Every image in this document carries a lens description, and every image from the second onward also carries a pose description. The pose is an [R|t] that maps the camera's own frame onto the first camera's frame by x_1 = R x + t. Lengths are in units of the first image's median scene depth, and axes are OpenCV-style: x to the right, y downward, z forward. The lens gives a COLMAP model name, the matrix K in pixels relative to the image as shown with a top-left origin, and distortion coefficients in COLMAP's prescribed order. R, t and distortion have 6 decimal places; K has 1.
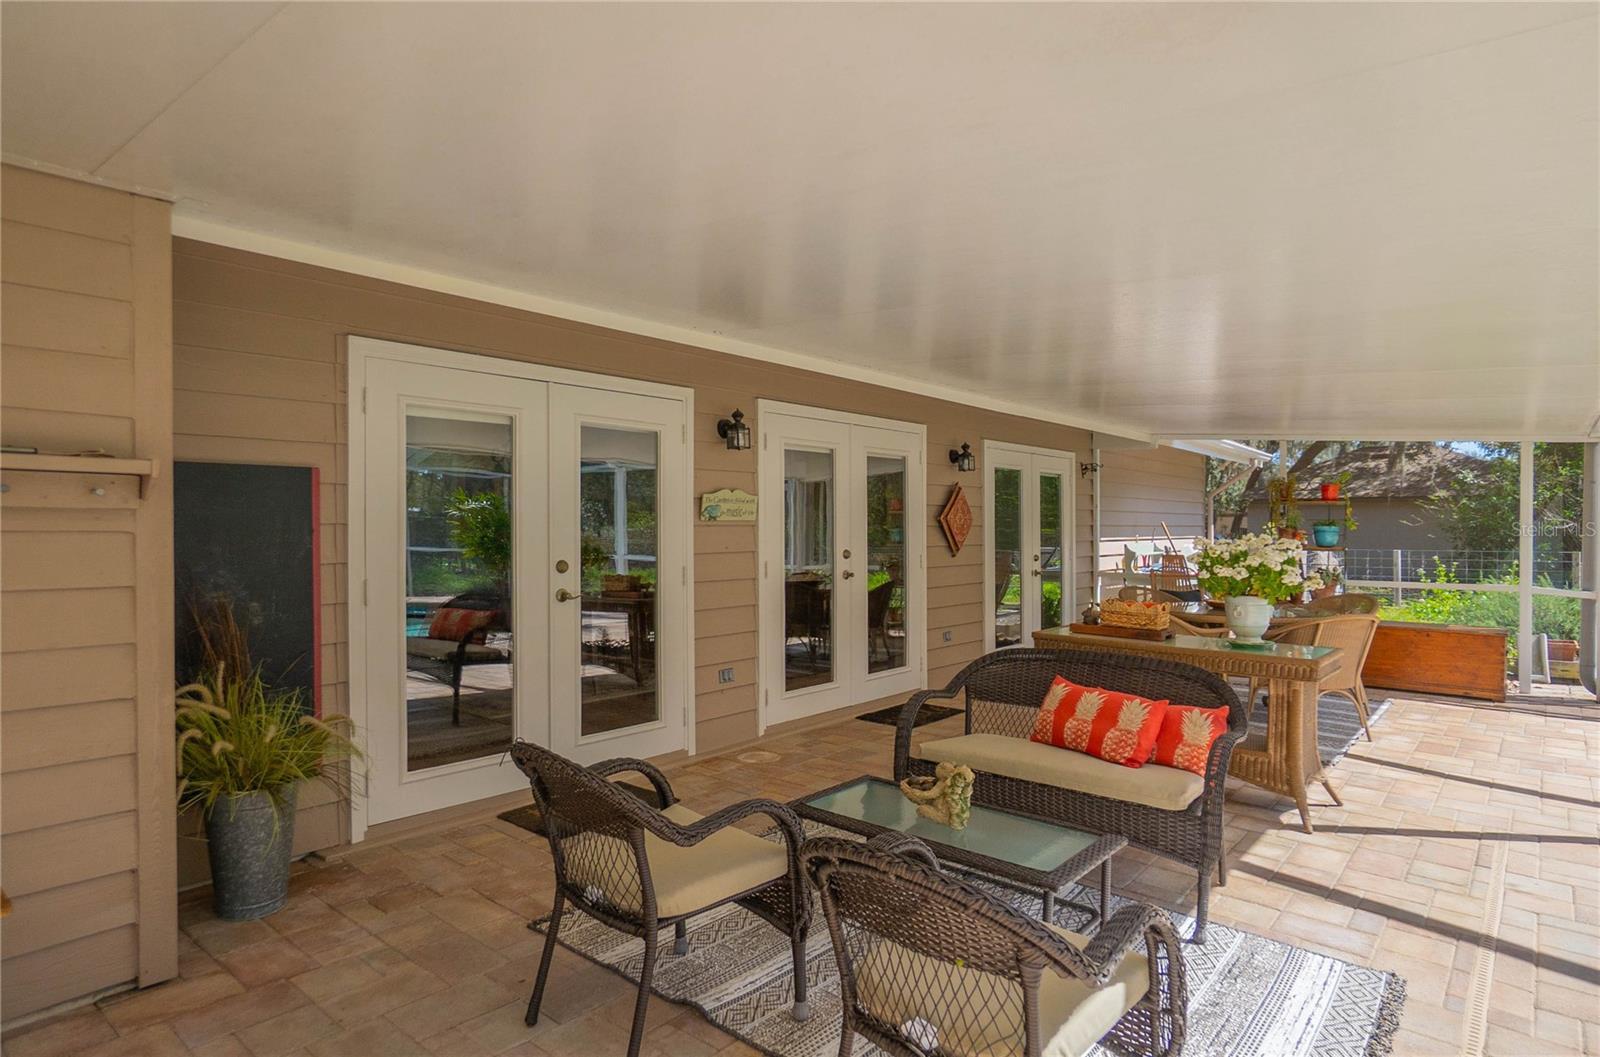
lens RADIAL K [[893.3, 0, 794.1], [0, 893.3, 537.7], [0, 0, 1]] dist [-0.020044, -0.000814]
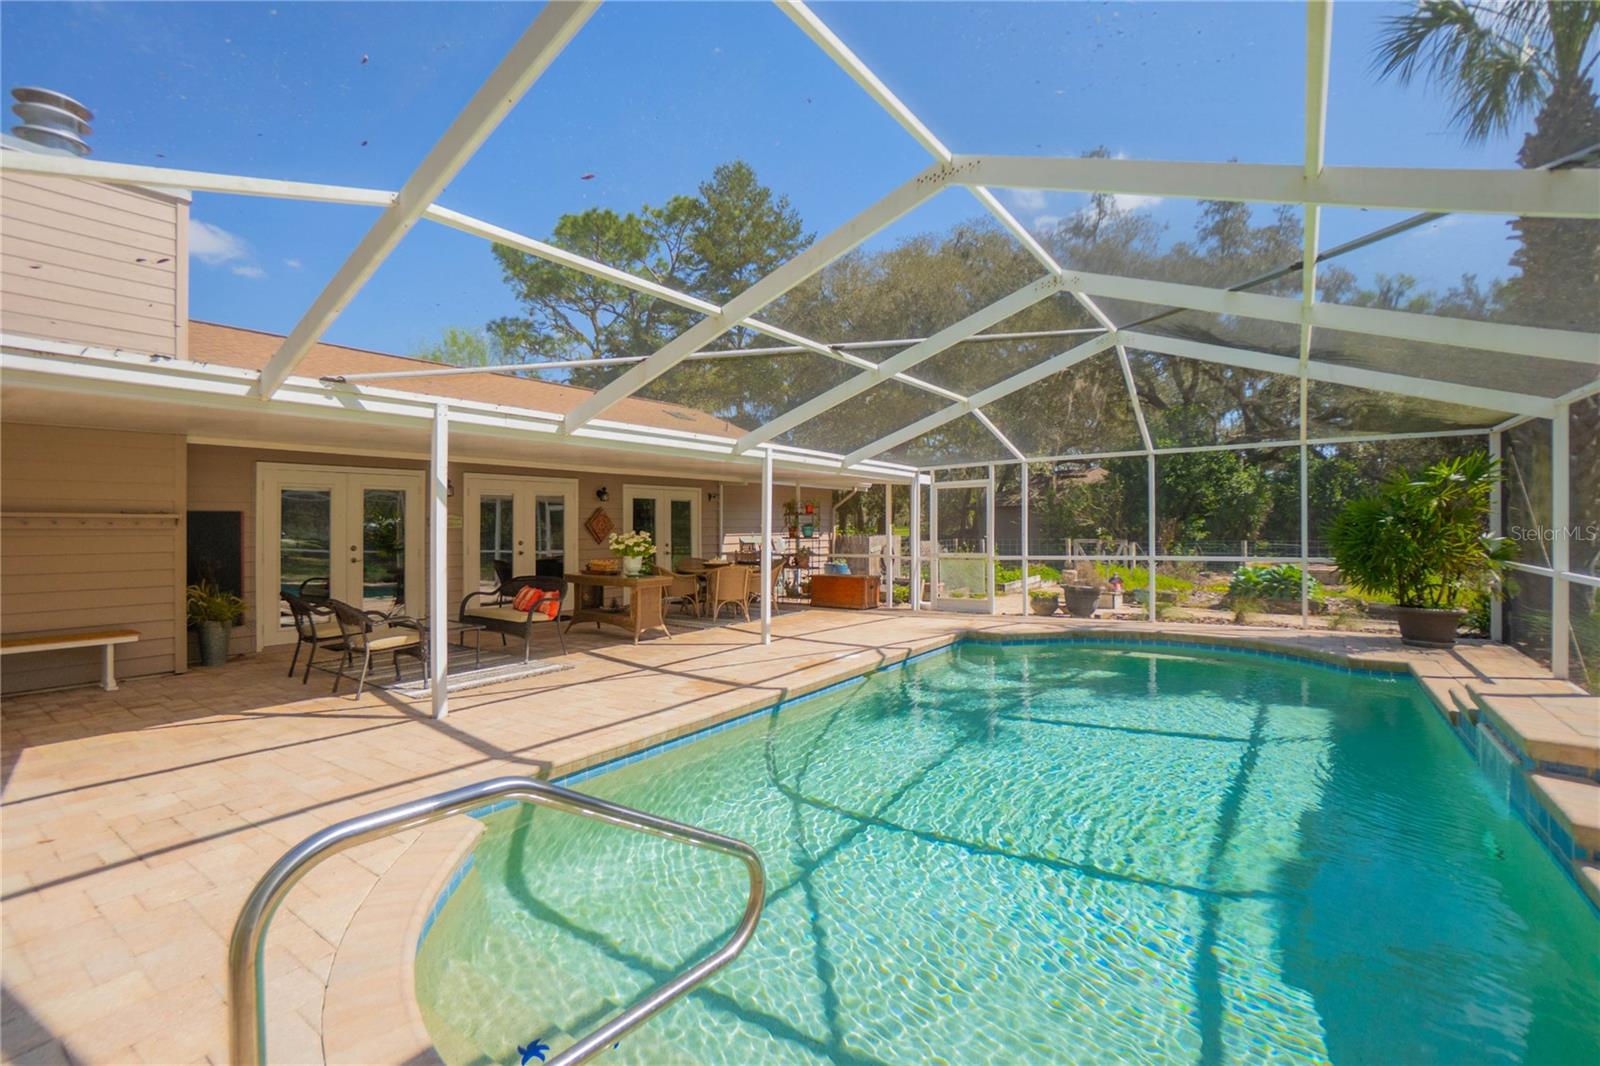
lens RADIAL K [[720.0, 0, 786.0], [0, 720.0, 522.2], [0, 0, 1]] dist [-0.036902, 0.004617]
pose [[0.995543, -0.007591, 0.094002, 0.893019], [0.009211, 0.999816, -0.016815, 0.005130], [-0.093857, 0.017606, 0.995430, -1.271420]]
